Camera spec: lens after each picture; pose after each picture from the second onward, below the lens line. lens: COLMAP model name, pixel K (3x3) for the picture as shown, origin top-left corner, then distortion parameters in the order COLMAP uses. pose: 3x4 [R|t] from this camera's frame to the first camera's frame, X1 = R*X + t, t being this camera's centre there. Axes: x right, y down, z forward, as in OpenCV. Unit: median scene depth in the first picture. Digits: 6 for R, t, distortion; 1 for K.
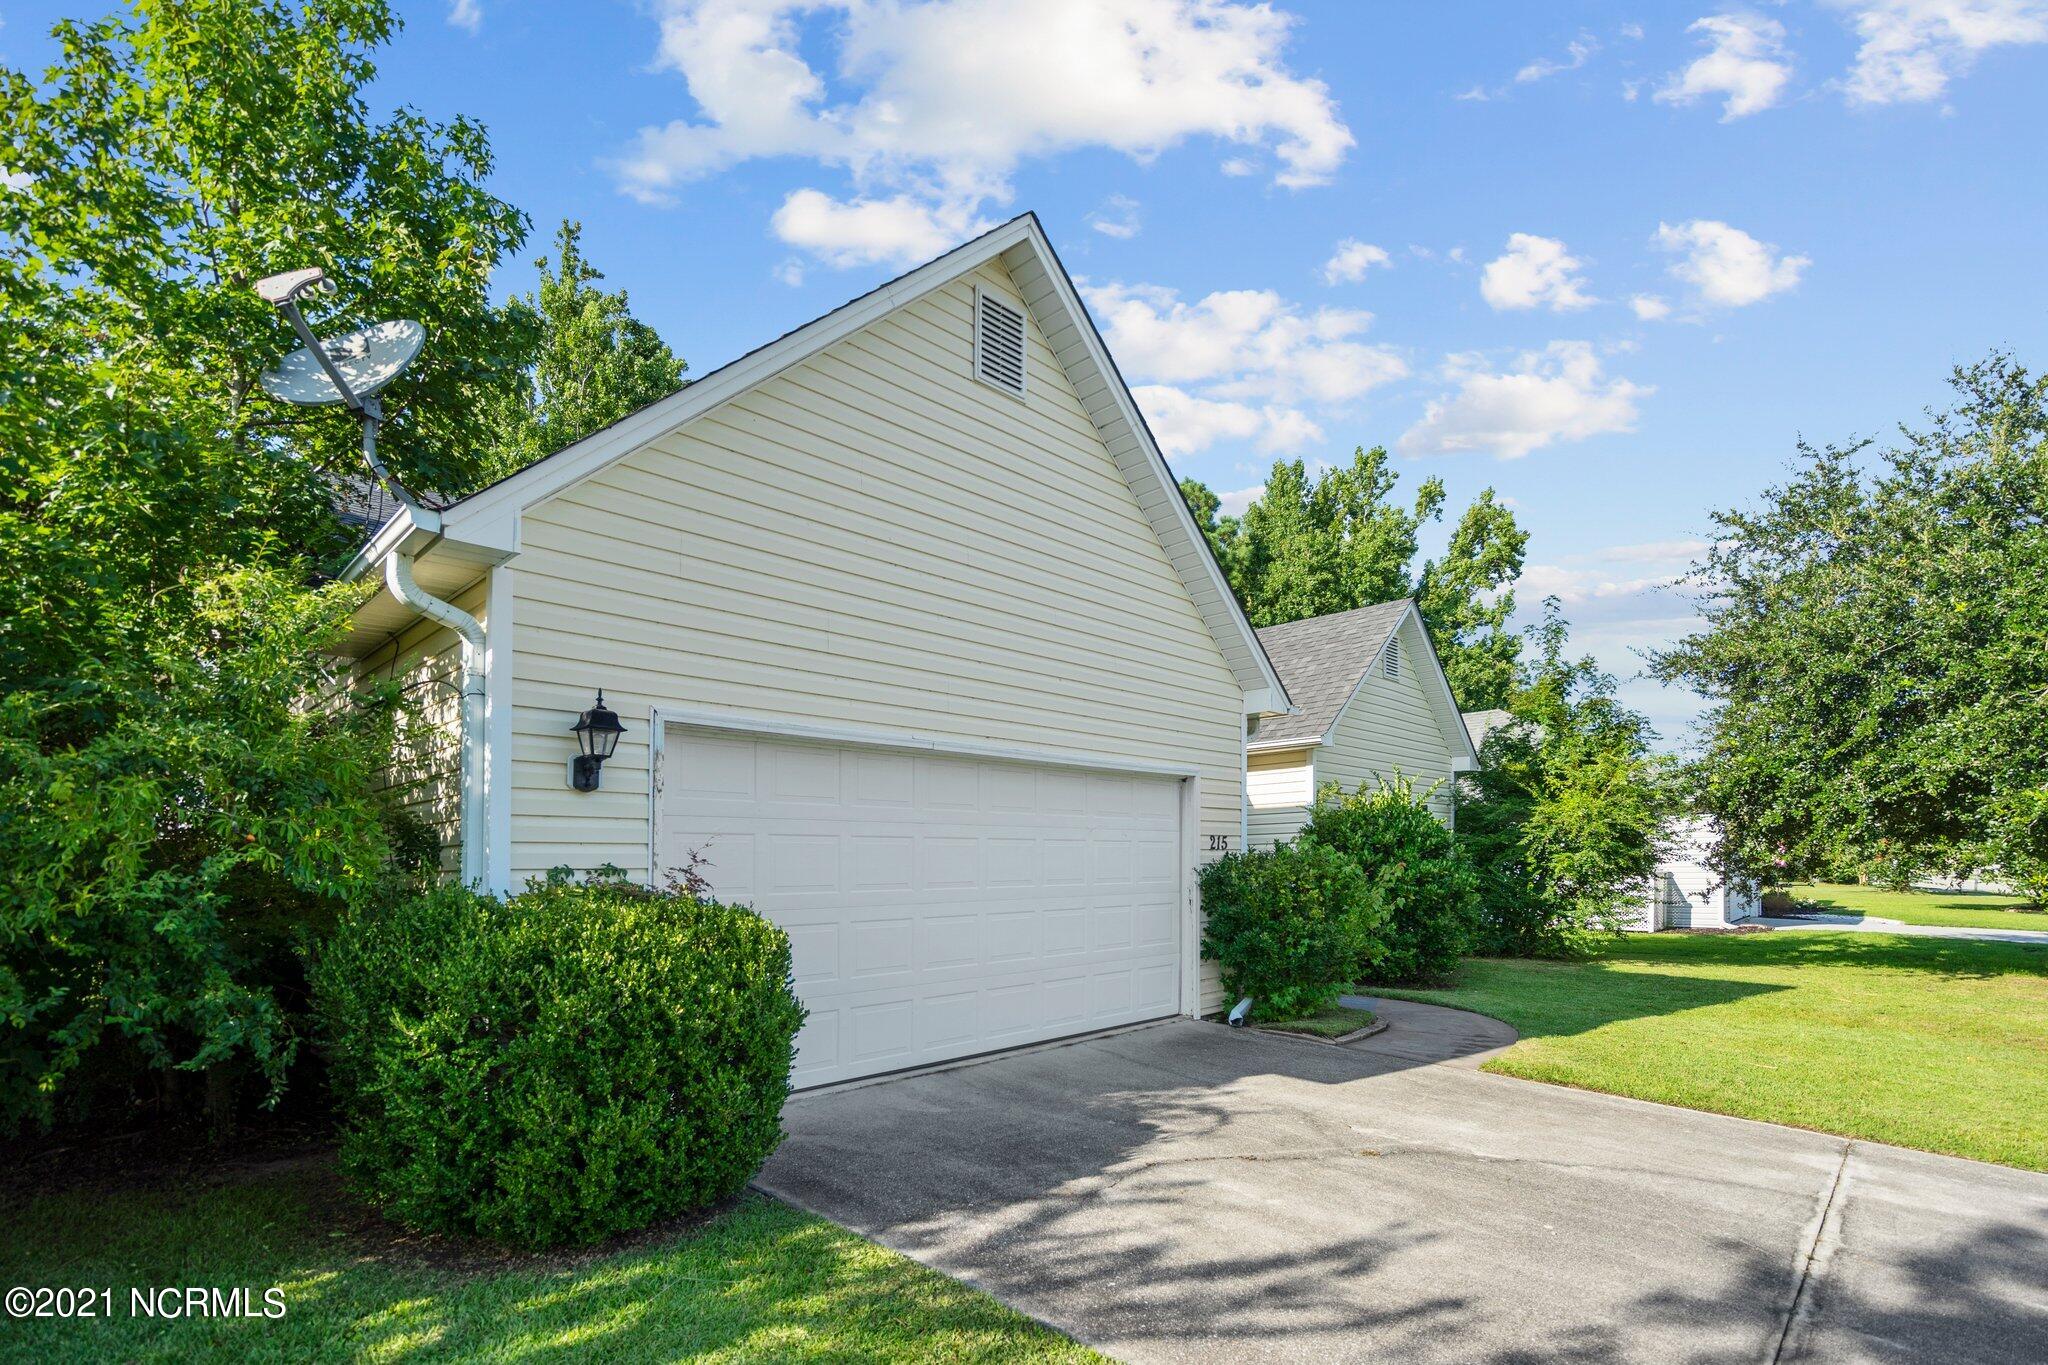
lens RADIAL K [[929.6, 0, 1023.9], [0, 929.6, 690.2], [0, 0, 1]] dist [-0.014829, 0.000982]
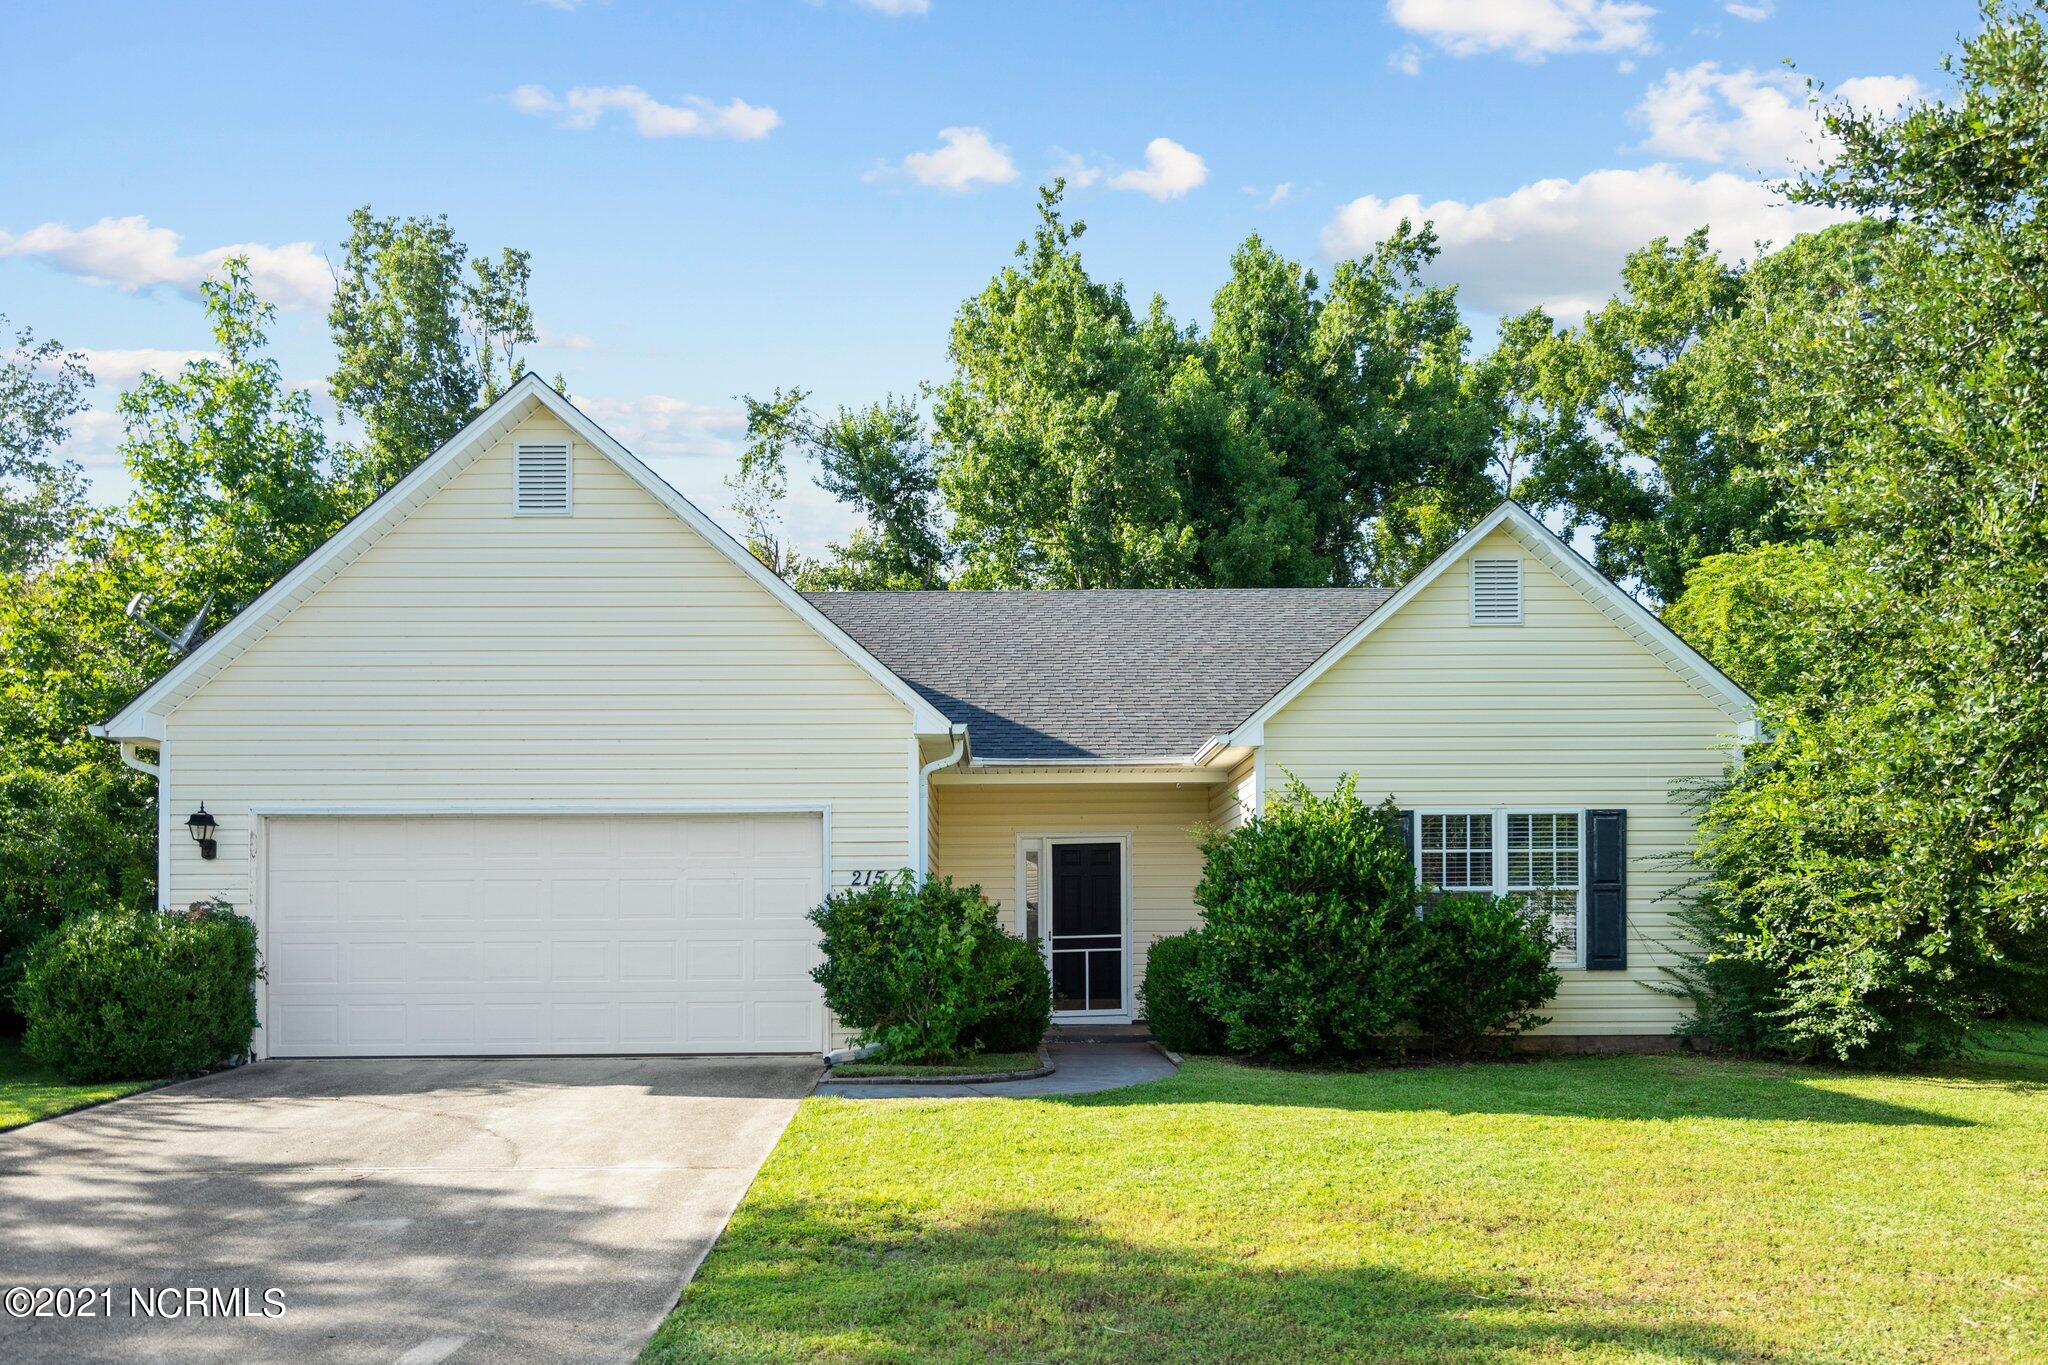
lens RADIAL K [[1363.2, 0, 1024.2], [0, 1363.2, 695.2], [0, 0, 1]] dist [0.018849, -0.004675]
pose [[0.720239, -0.121209, -0.683056, 3.205842], [0.130195, 0.990740, -0.038526, 0.132963], [0.681400, -0.061183, 0.729350, 0.249977]]
